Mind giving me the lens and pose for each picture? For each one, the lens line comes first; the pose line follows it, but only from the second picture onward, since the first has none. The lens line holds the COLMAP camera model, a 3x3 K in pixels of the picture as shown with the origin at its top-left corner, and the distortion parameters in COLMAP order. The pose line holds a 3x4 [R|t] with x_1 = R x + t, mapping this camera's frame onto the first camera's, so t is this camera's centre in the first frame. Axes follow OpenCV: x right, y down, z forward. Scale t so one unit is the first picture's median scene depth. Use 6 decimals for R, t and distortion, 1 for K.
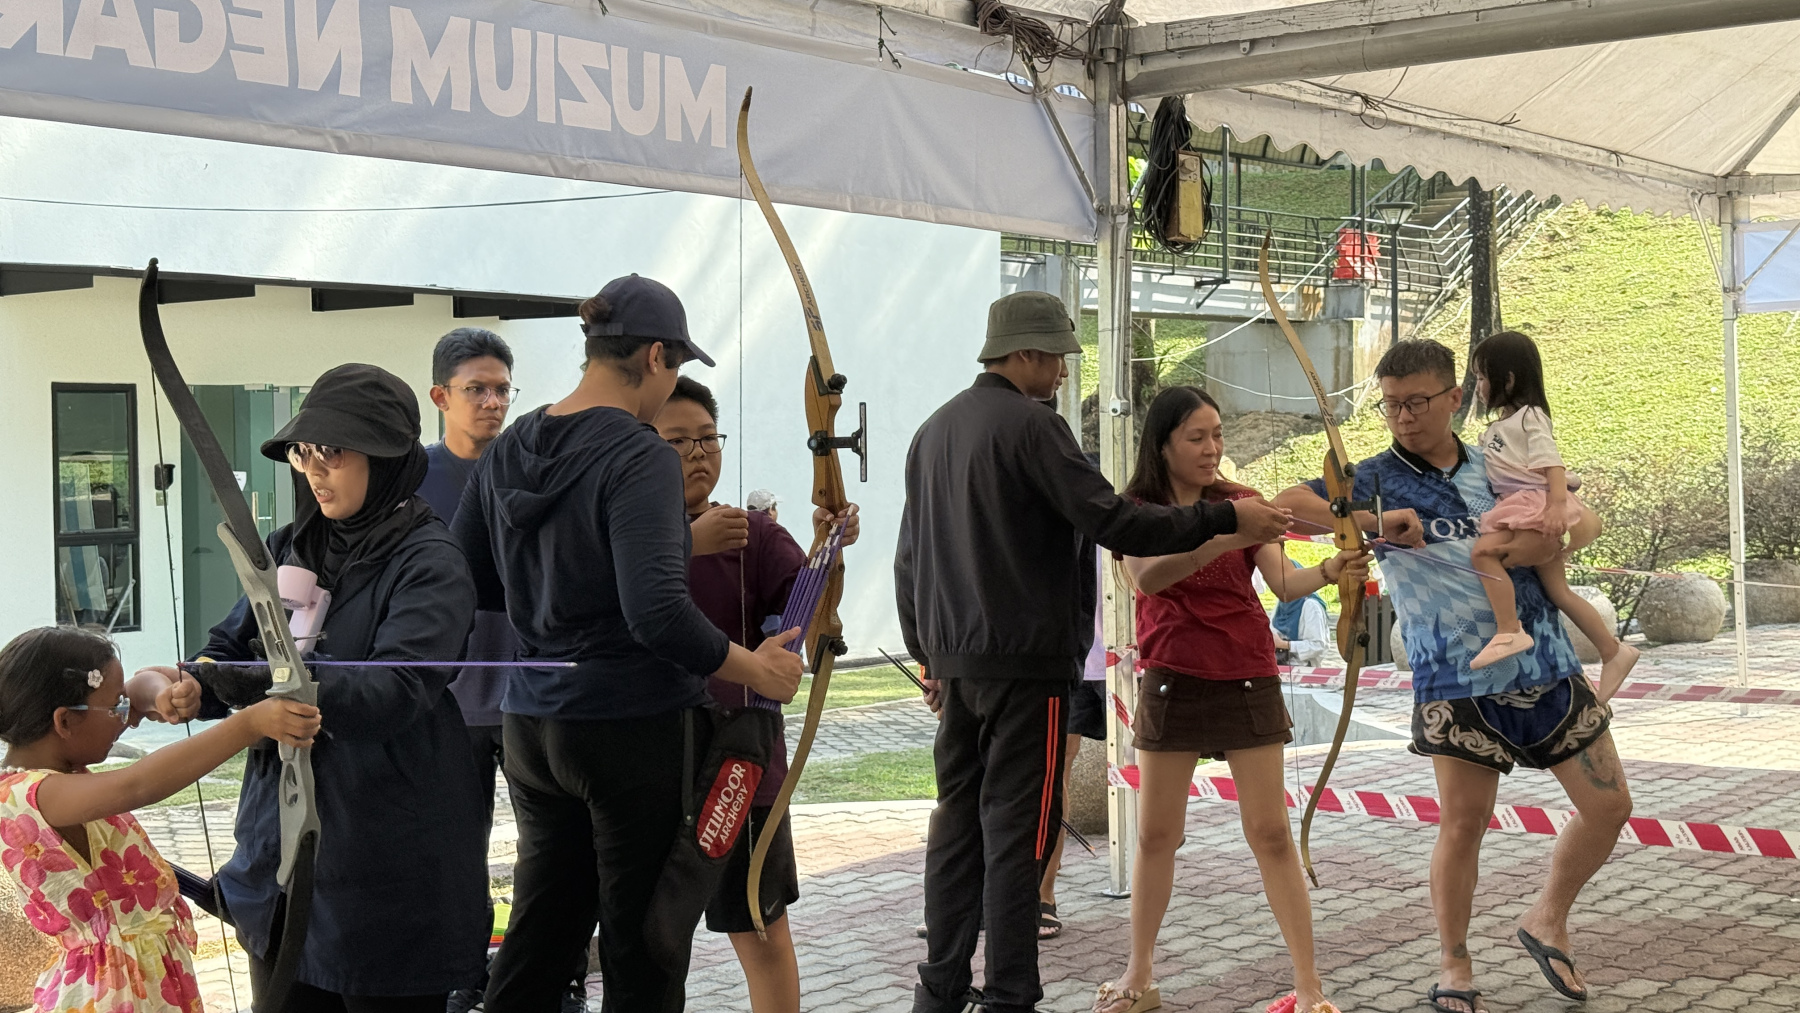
lens RADIAL K [[2451.1, 0, 900.0], [0, 2451.1, 506.5], [0, 0, 1]] dist [0.178960, -0.406573]
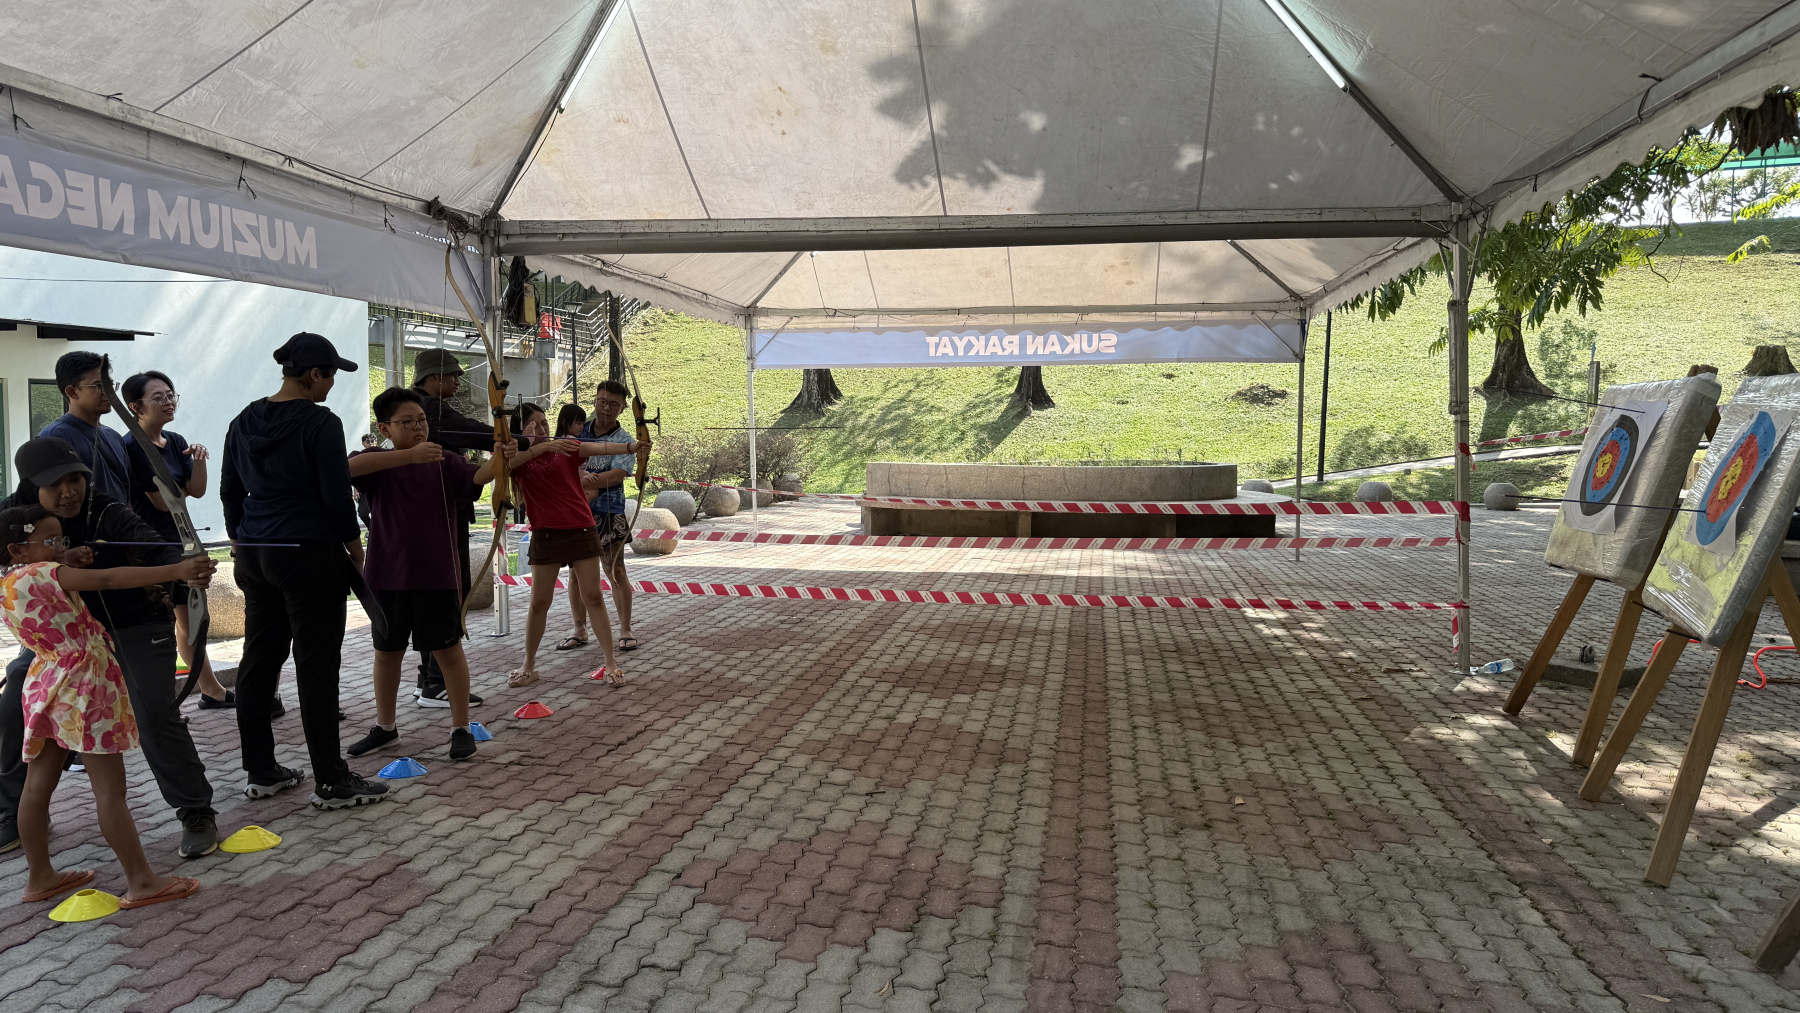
lens RADIAL K [[1300.4, 0, 900.0], [0, 1300.4, 506.5], [0, 0, 1]] dist [0.072649, -0.159360]
pose [[0.884801, -0.009216, 0.465877, -0.104723], [-0.009194, 0.999264, 0.037230, 0.002224], [-0.465877, -0.037224, 0.884066, -0.119560]]
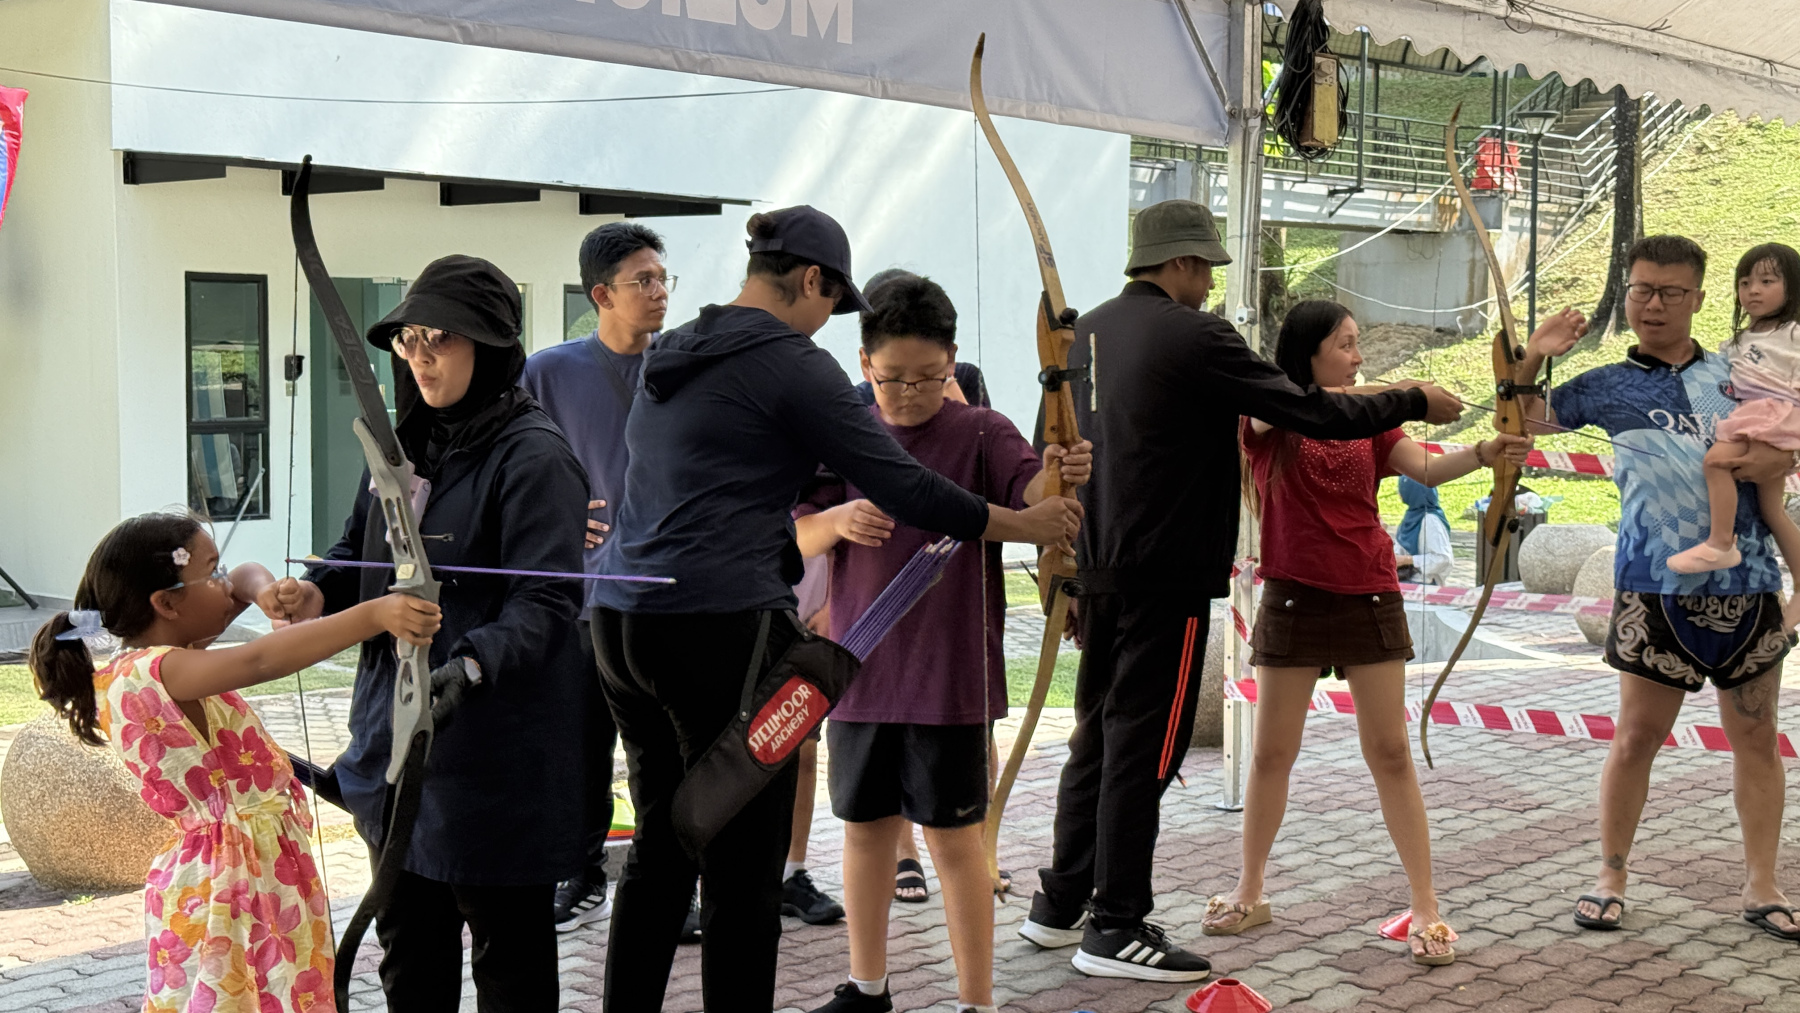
lens RADIAL K [[2451.1, 0, 900.0], [0, 2451.1, 506.5], [0, 0, 1]] dist [0.178960, -0.406573]
pose [[0.998530, 0.022956, -0.049101, 0.000994], [-0.021073, 0.999036, 0.038516, 0.000700], [0.049937, -0.037425, 0.998051, 0.005901]]
